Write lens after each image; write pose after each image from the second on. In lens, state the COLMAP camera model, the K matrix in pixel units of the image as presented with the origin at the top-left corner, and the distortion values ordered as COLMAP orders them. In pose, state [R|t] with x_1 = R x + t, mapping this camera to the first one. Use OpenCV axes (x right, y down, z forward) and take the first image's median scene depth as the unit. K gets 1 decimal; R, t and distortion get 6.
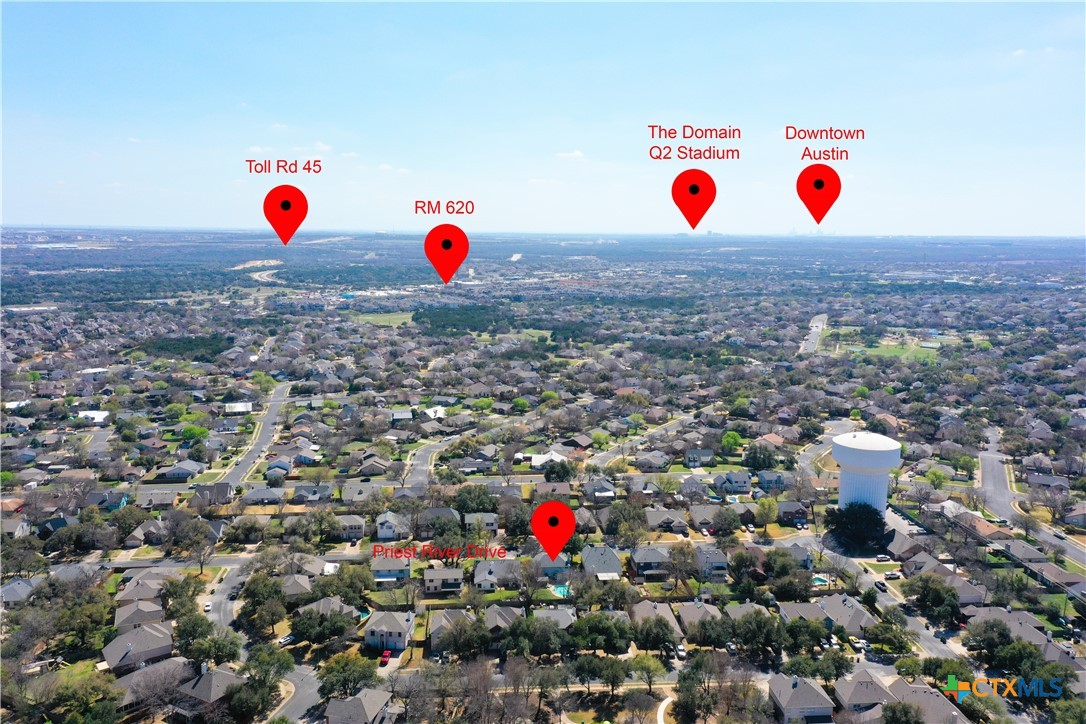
lens RADIAL K [[855.2, 0, 543.0], [0, 855.2, 362.0], [0, 0, 1]] dist [0.009037, 0.005171]
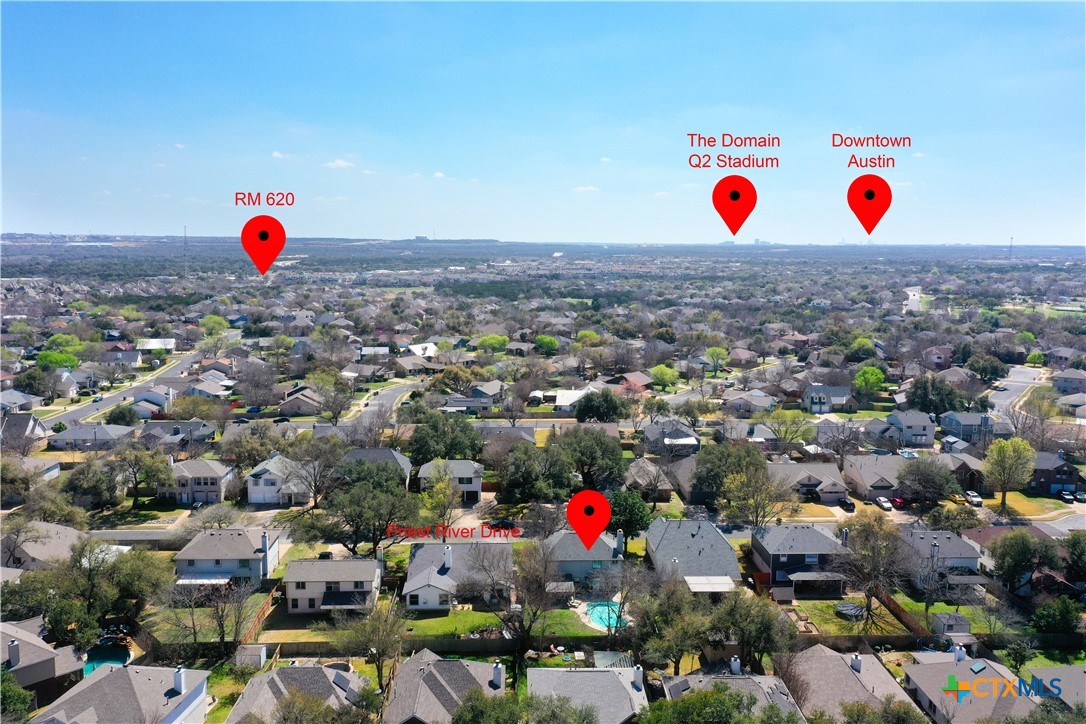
lens RADIAL K [[855.2, 0, 543.0], [0, 855.2, 362.0], [0, 0, 1]] dist [0.009037, 0.005171]
pose [[0.998733, 0.006688, -0.049867, 0.010306], [-0.007456, 0.999856, -0.015232, 0.127096], [0.049758, 0.015584, 0.998640, 0.490403]]
